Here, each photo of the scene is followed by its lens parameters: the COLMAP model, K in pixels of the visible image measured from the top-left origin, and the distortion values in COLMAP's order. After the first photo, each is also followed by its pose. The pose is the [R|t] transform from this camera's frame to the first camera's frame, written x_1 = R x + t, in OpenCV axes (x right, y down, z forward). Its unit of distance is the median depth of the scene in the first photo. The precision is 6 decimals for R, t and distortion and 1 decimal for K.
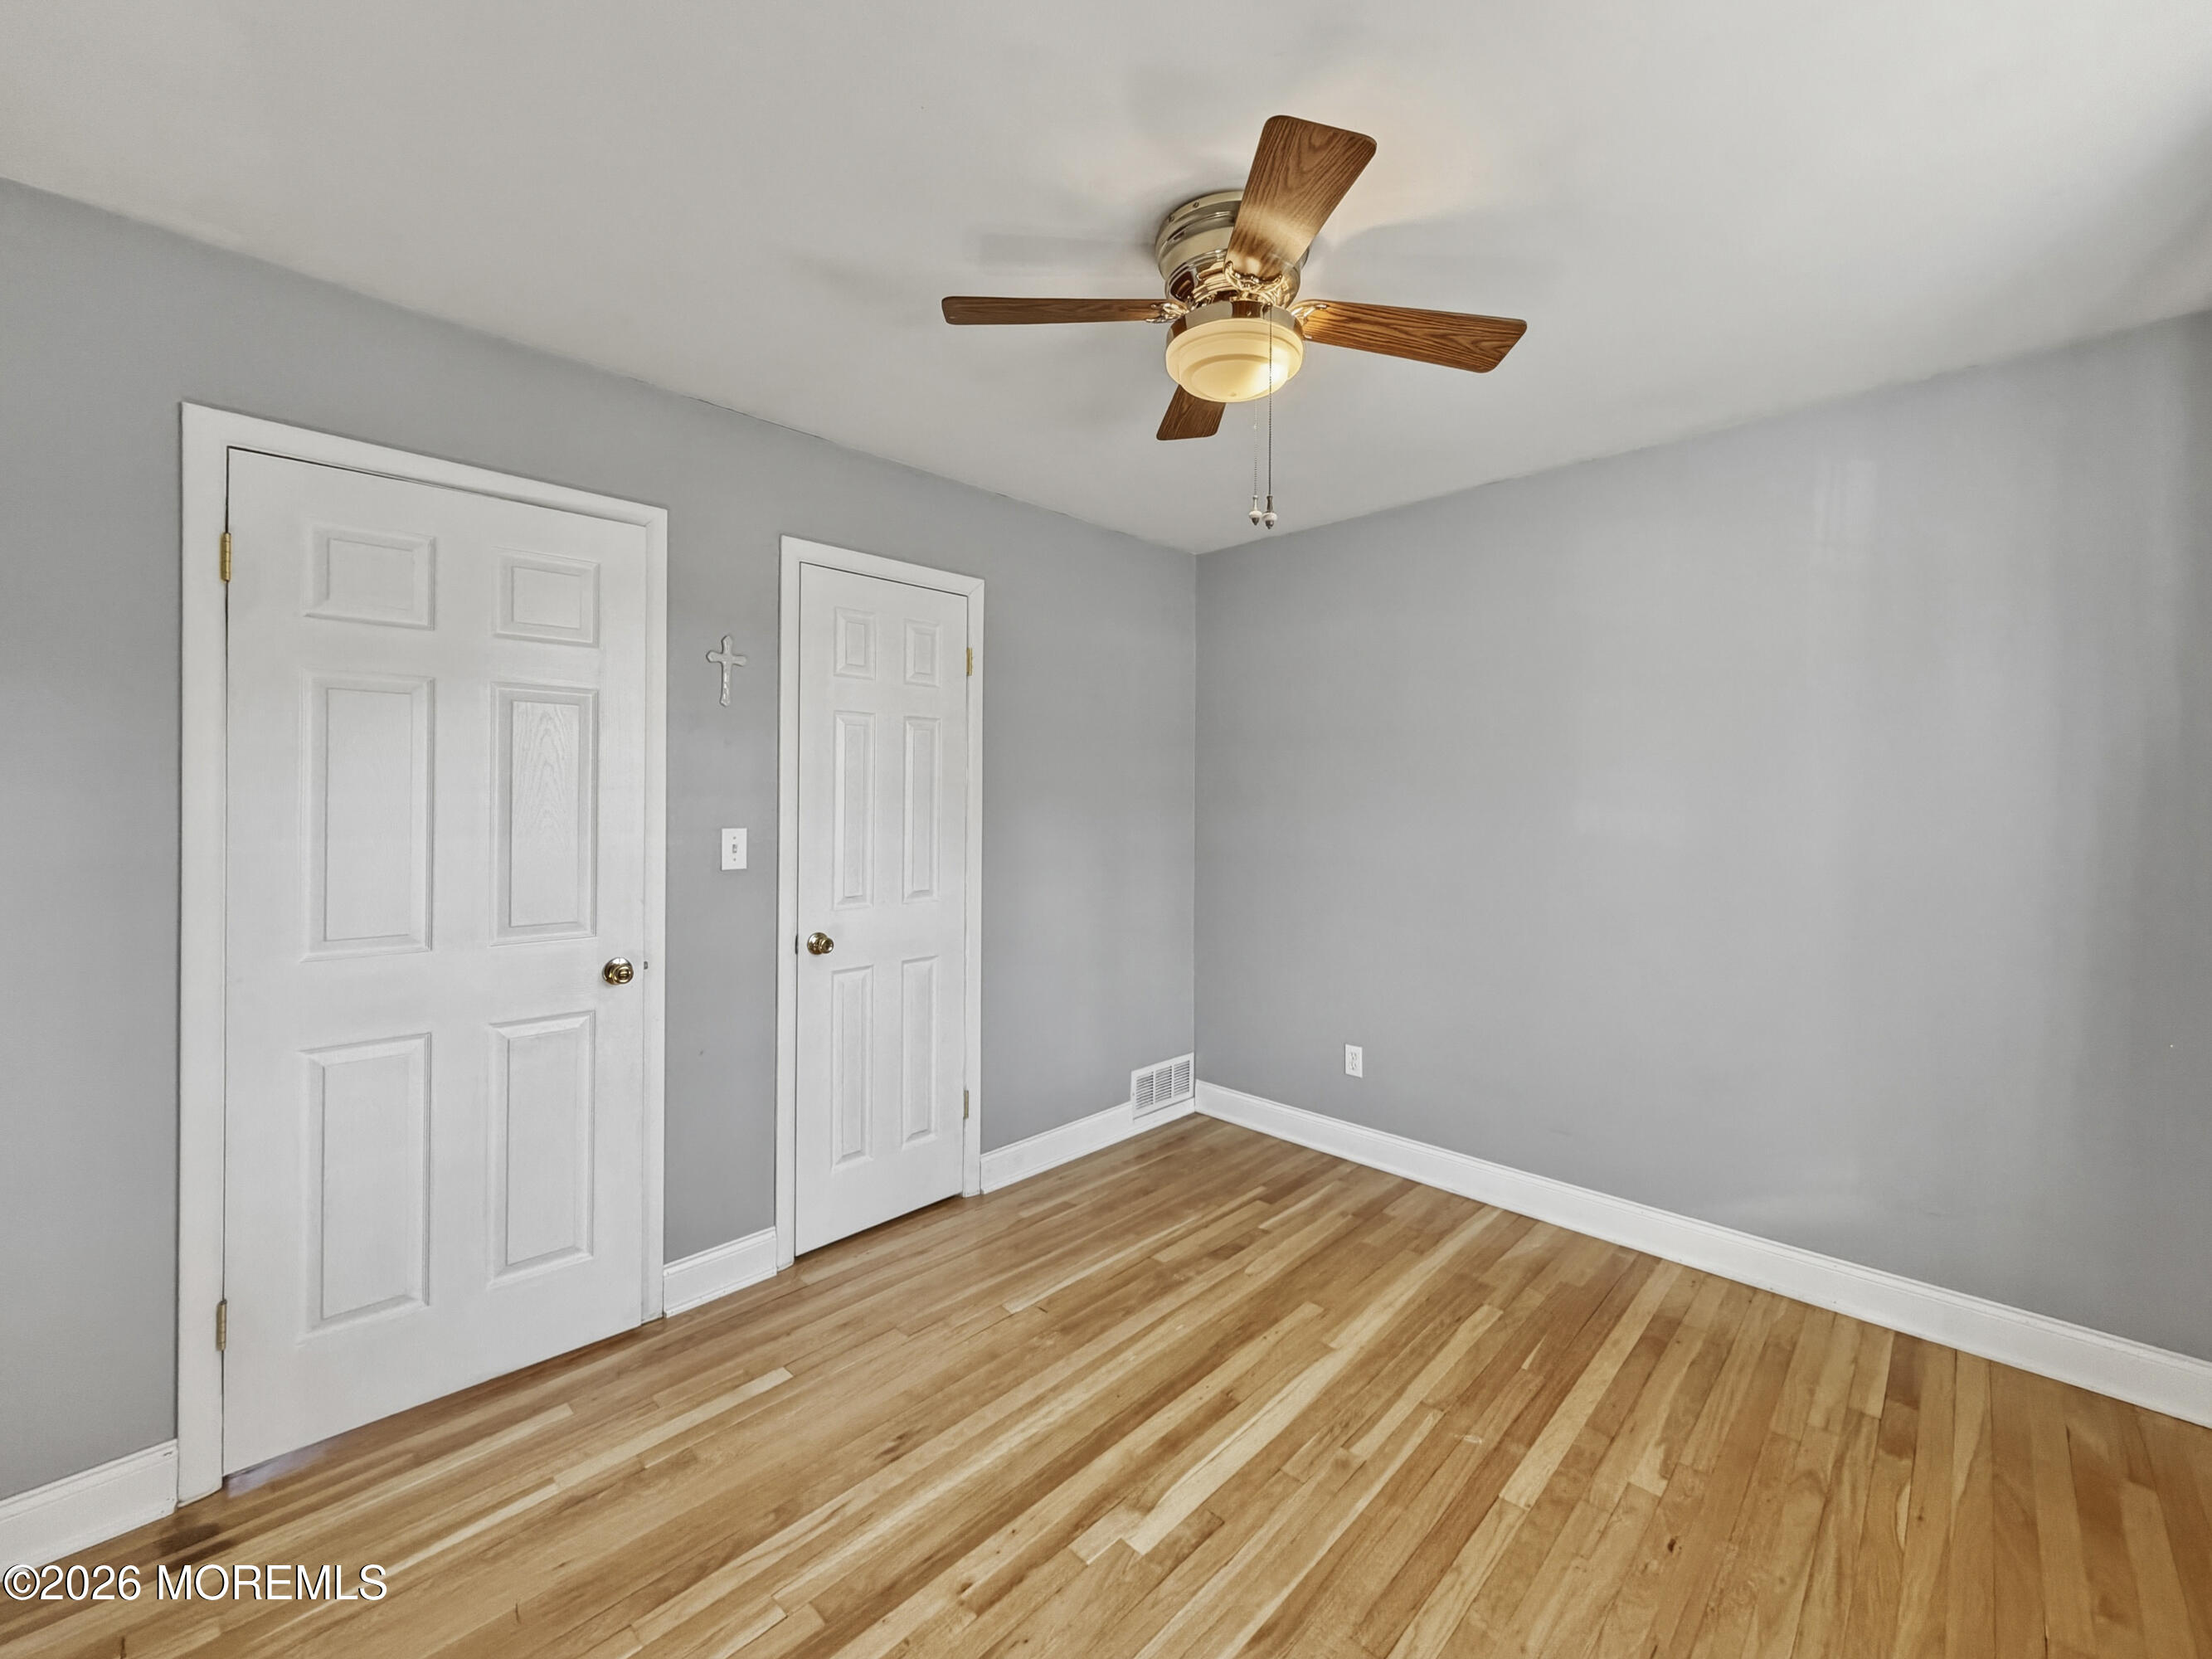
lens RADIAL K [[893.3, 0, 1090.2], [0, 893.3, 814.3], [0, 0, 1]] dist [-0.001056, 0.000399]
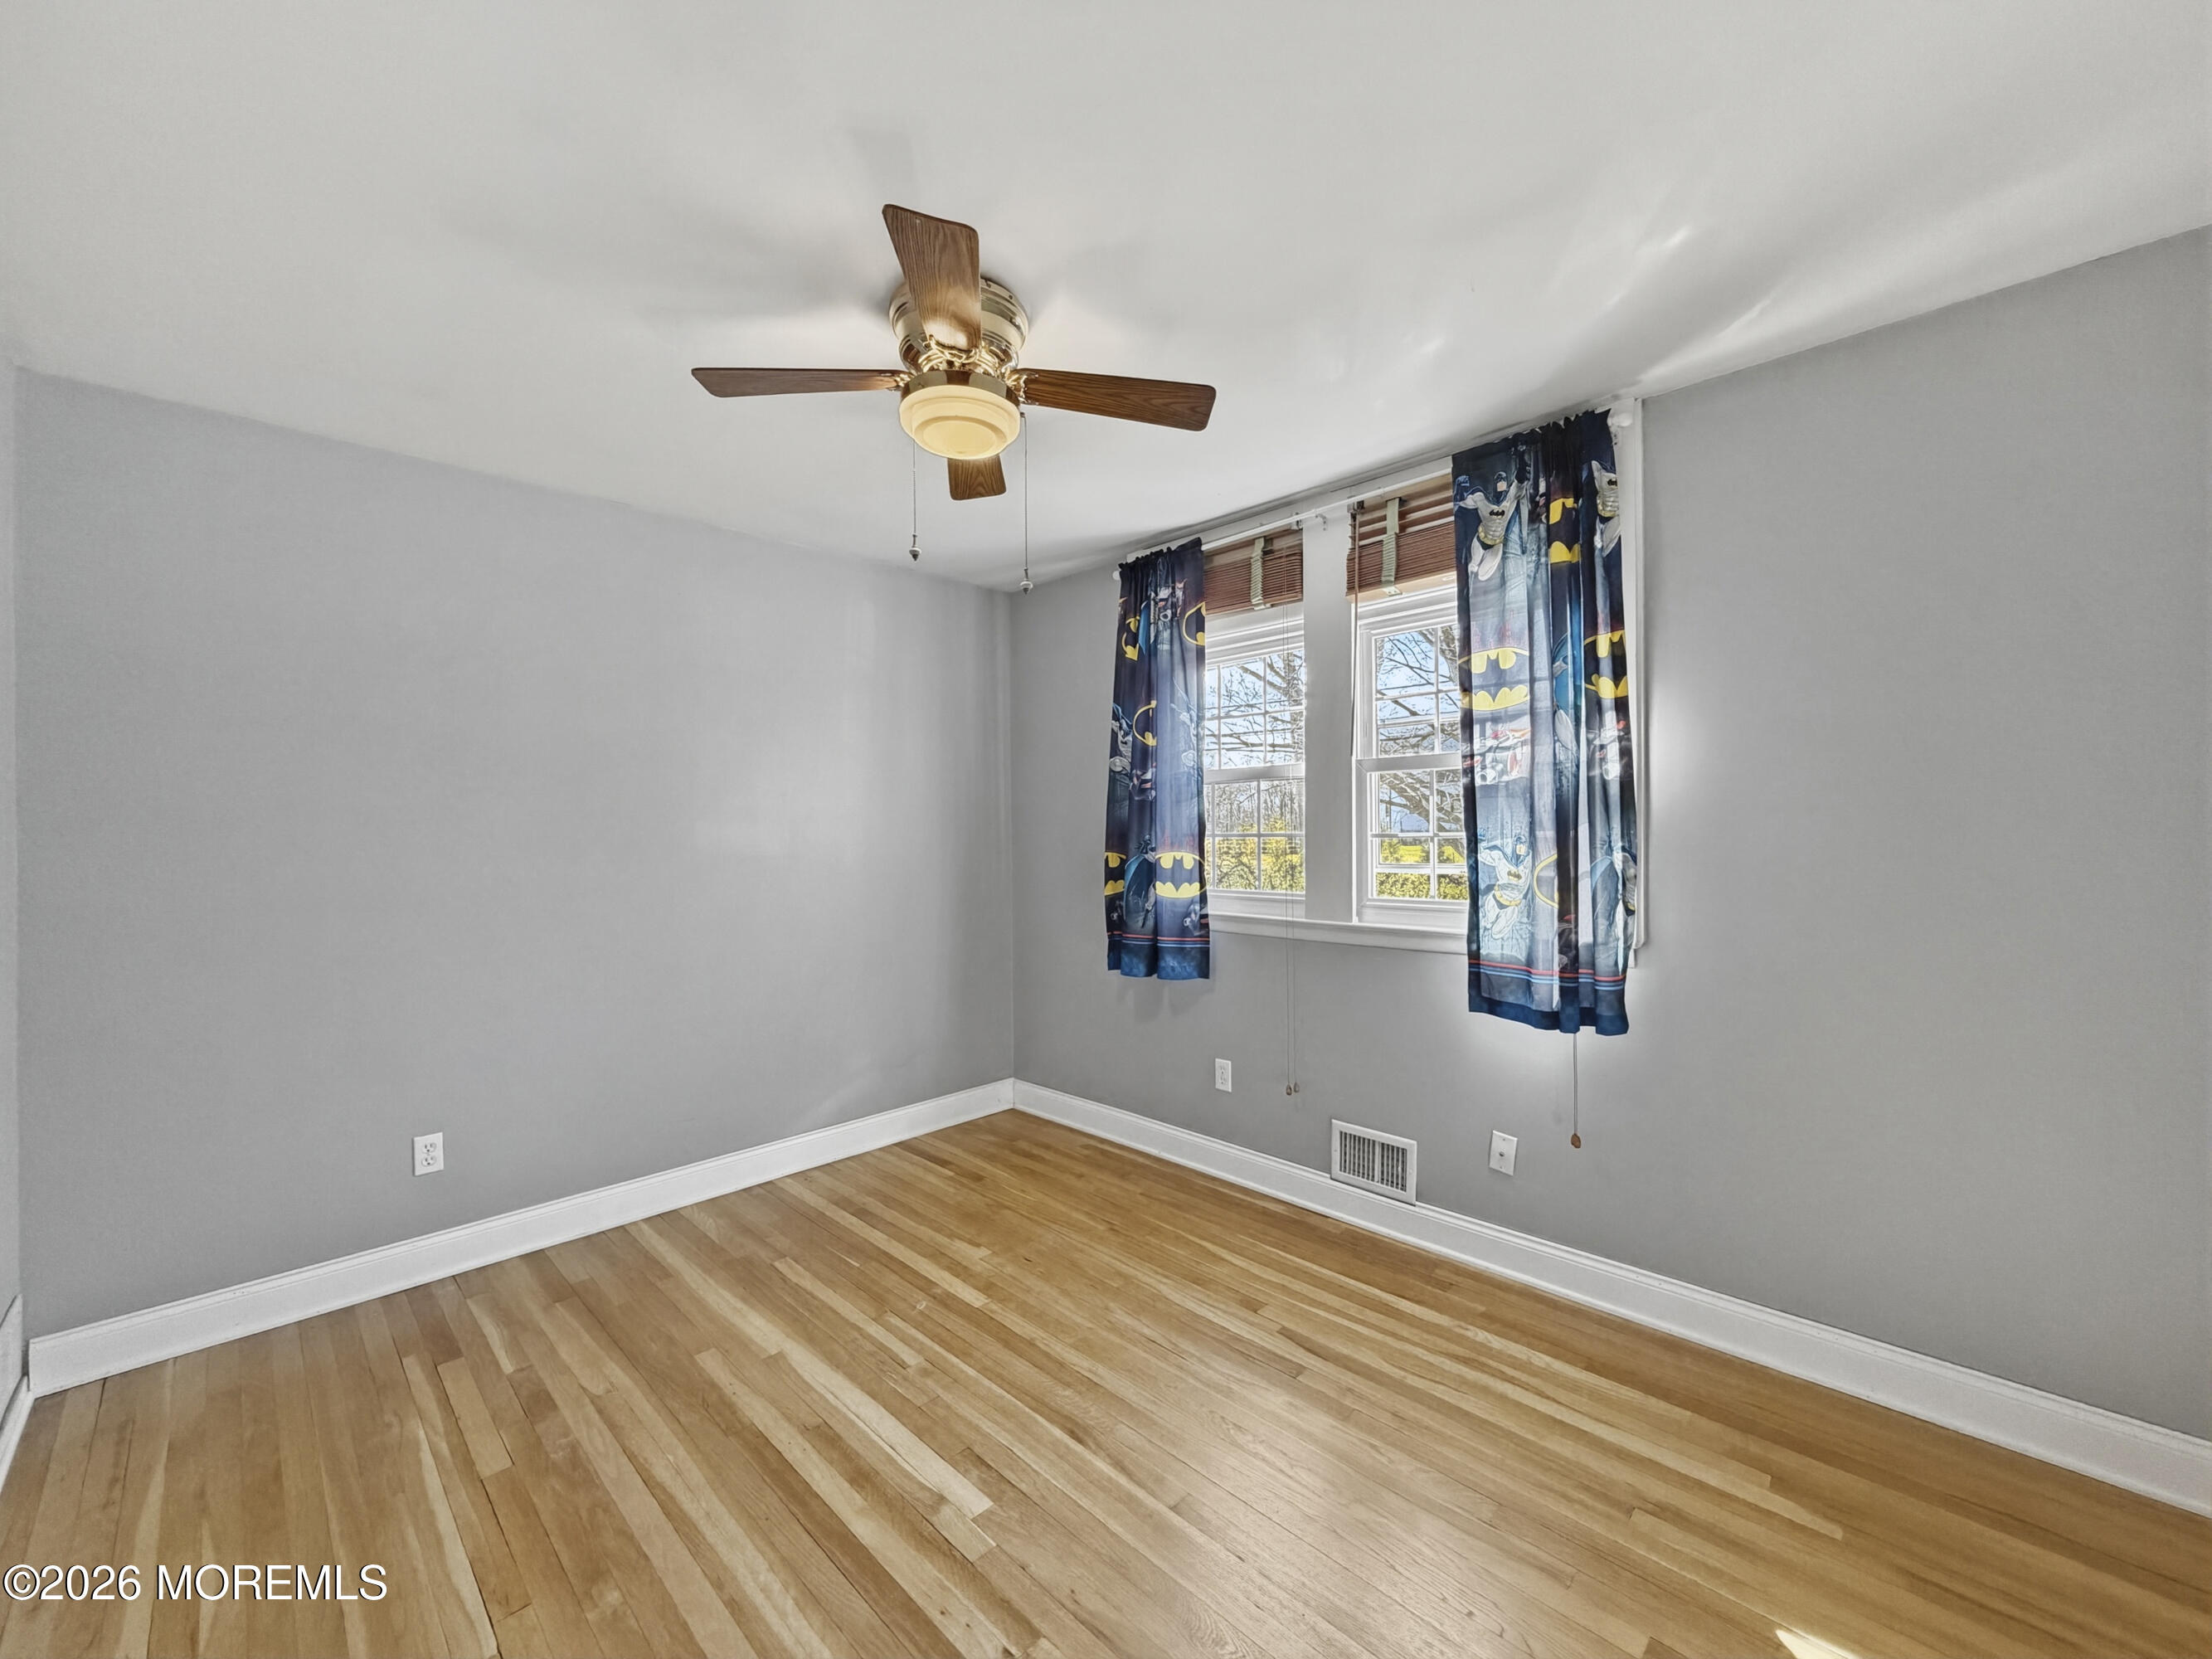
lens RADIAL K [[893.3, 0, 1090.1], [0, 893.3, 825.4], [0, 0, 1]] dist [-0.001056, 0.000399]
pose [[0.019146, -0.004163, 0.999808, -0.756134], [0.030810, 0.999519, 0.003572, 0.001190], [-0.999342, 0.030736, 0.019265, 0.616192]]
